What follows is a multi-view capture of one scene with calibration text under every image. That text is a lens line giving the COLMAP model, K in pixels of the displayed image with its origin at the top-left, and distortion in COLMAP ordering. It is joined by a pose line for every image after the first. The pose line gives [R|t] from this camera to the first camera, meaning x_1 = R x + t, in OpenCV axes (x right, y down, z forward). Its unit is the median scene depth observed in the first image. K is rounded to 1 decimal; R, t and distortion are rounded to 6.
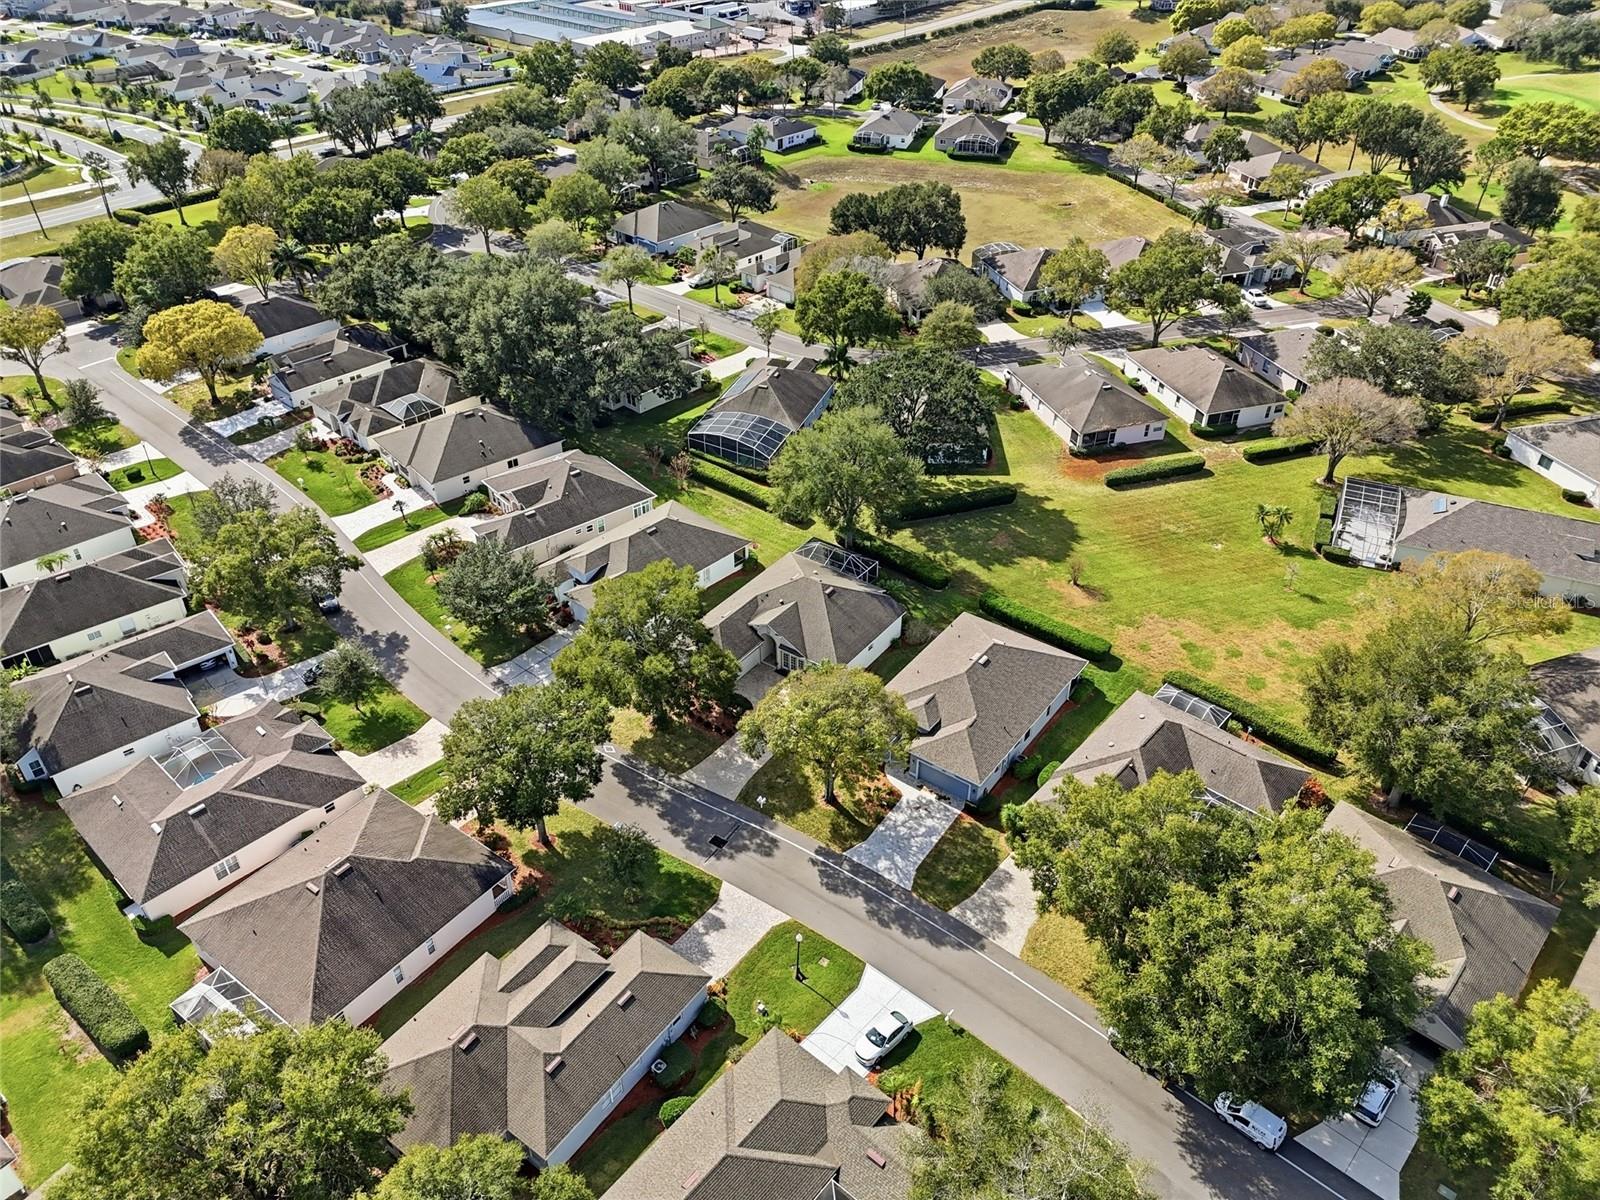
lens RADIAL K [[1179.0, 0, 804.0], [0, 1179.0, 596.7], [0, 0, 1]] dist [0.049793, -0.041687]
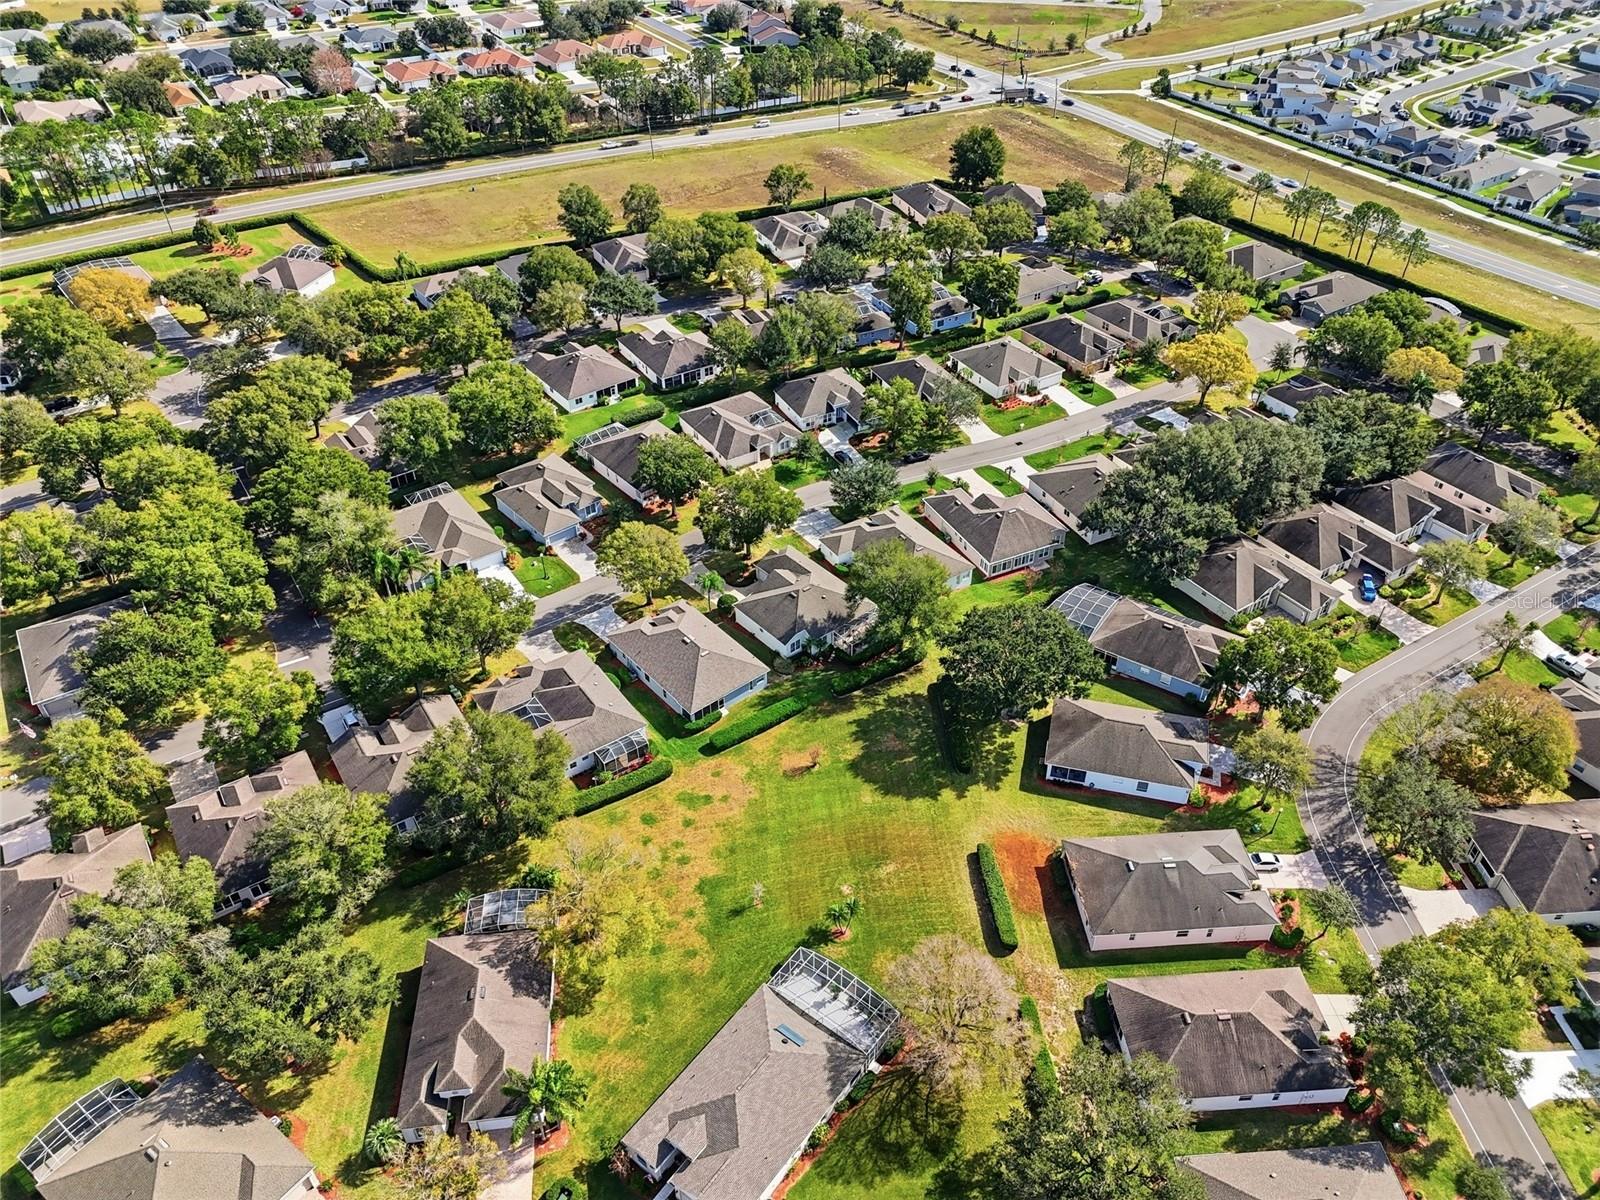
lens RADIAL K [[1179.0, 0, 804.0], [0, 1179.0, 596.7], [0, 0, 1]] dist [0.049793, -0.041687]
pose [[-0.236313, 0.601753, -0.762922, 0.881105], [-0.558709, 0.558235, 0.613366, -0.704791], [0.794984, 0.571198, 0.204286, 0.556270]]
